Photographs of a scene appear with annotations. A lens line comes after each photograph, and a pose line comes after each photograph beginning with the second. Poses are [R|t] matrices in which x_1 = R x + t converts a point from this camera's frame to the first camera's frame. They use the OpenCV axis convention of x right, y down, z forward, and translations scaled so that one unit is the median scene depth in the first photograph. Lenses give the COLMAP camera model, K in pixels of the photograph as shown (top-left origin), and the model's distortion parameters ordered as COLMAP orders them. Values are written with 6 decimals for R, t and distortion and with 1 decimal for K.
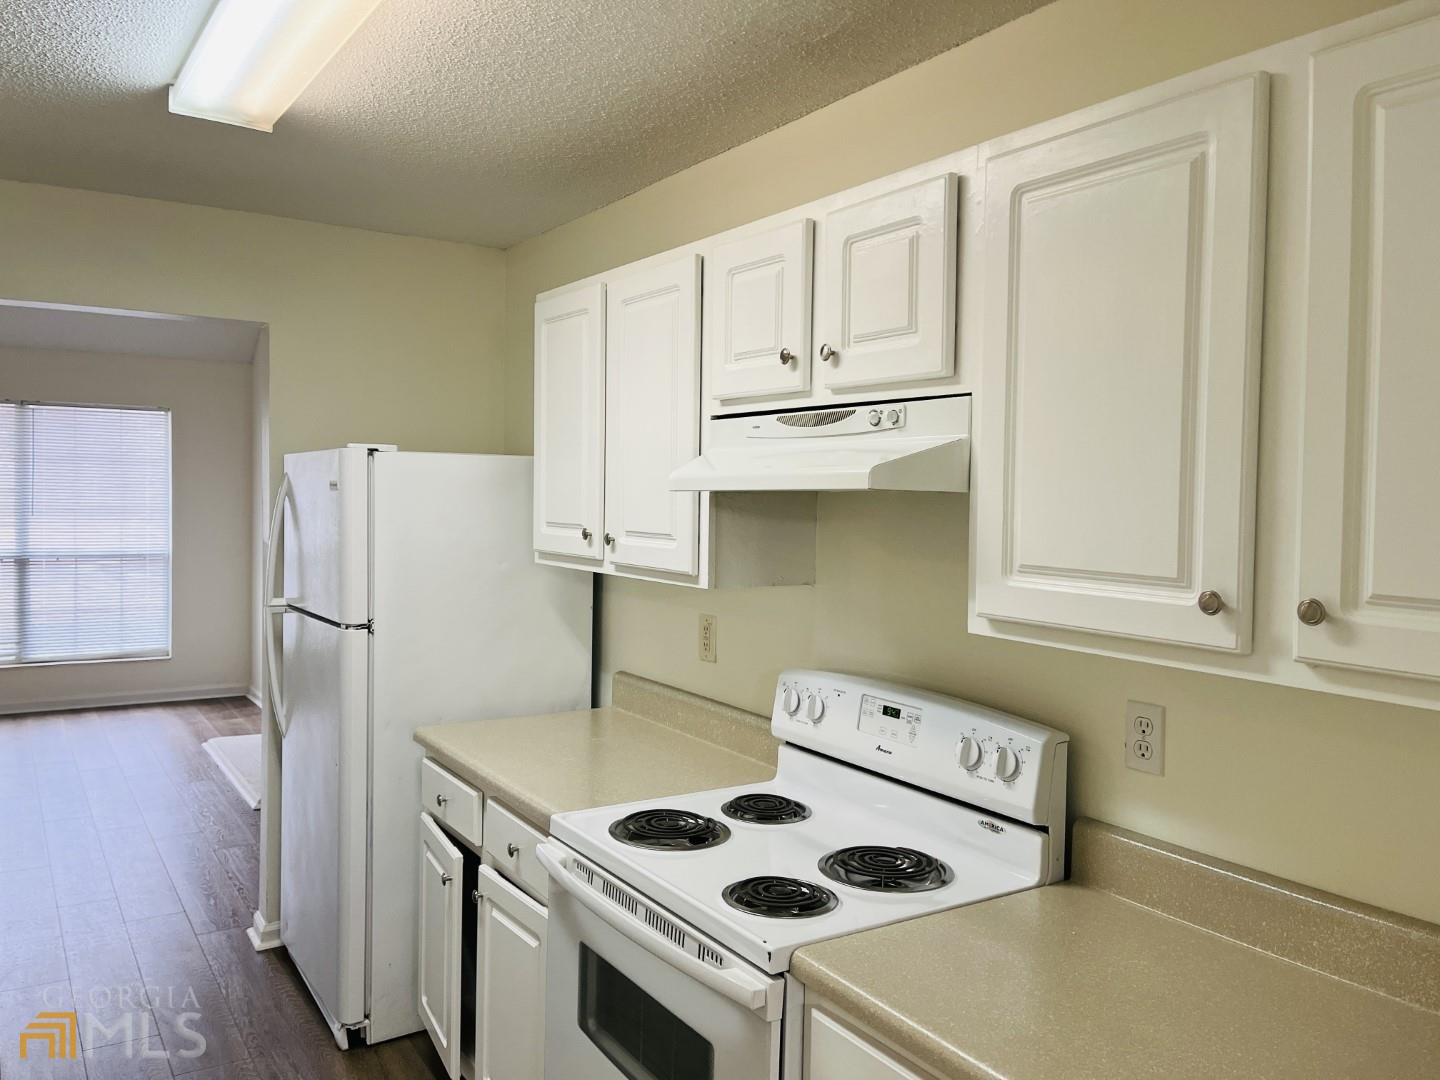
lens RADIAL K [[1101.0, 0, 709.4], [0, 1101.0, 539.0], [0, 0, 1]] dist [0.089020, -0.127941]
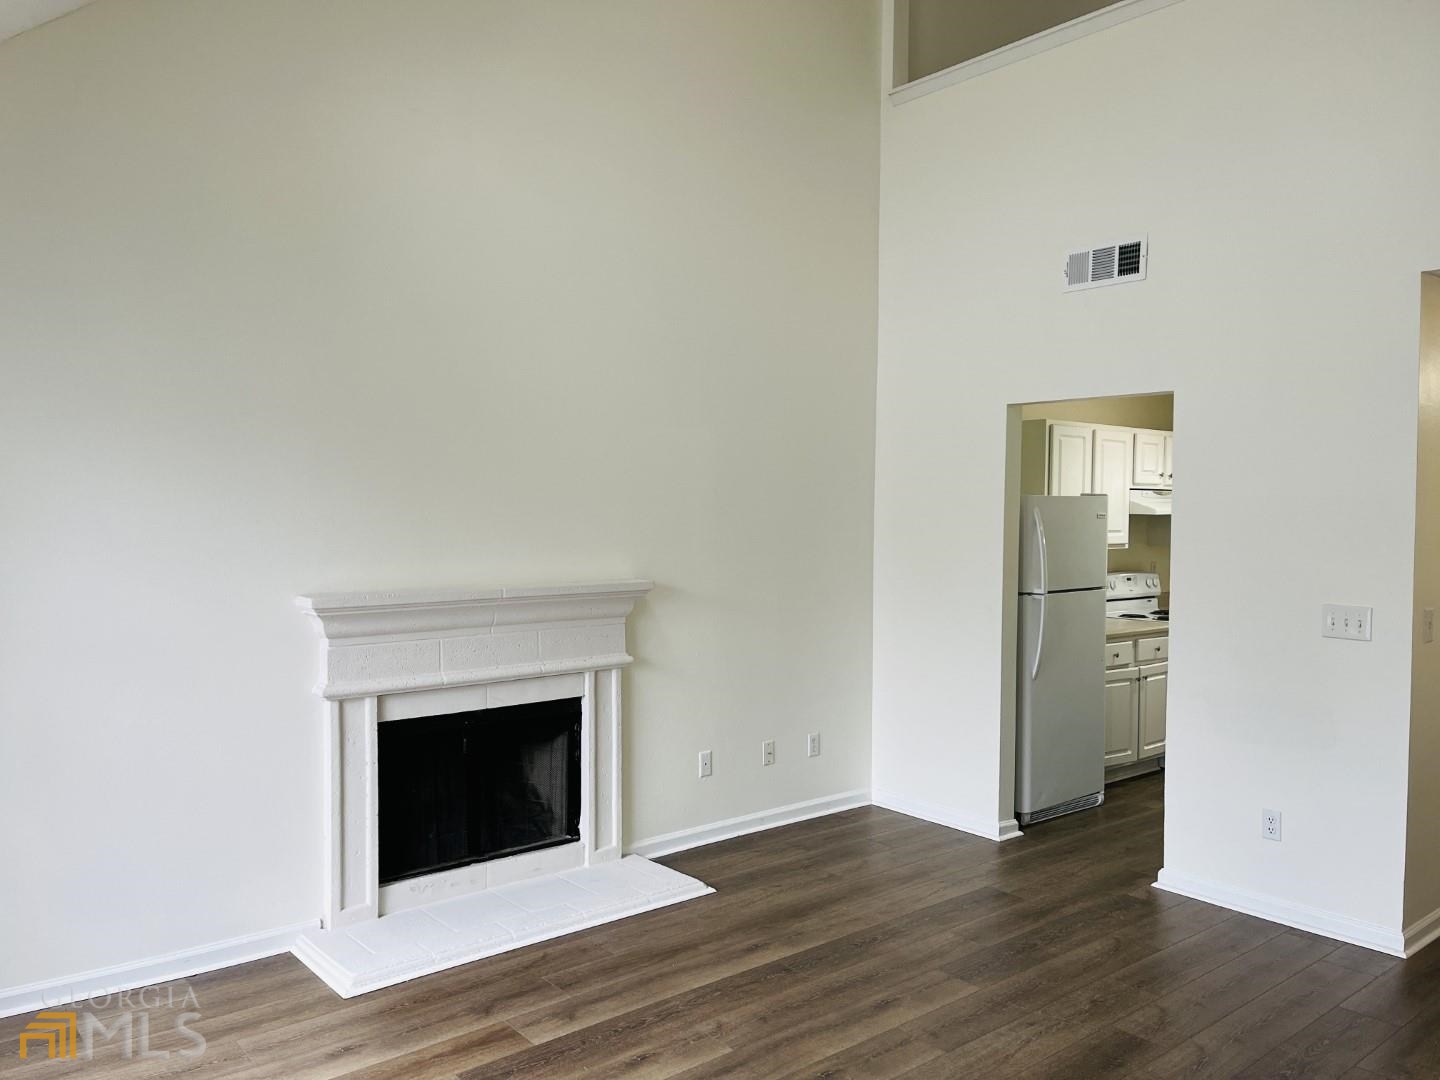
lens RADIAL K [[1101.0, 0, 709.4], [0, 1101.0, 539.0], [0, 0, 1]] dist [0.089020, -0.127941]
pose [[-0.119124, -0.049932, 0.991623, -2.774115], [0.026398, 0.998222, 0.053435, -0.164156], [-0.992528, 0.032542, -0.117594, 2.440705]]
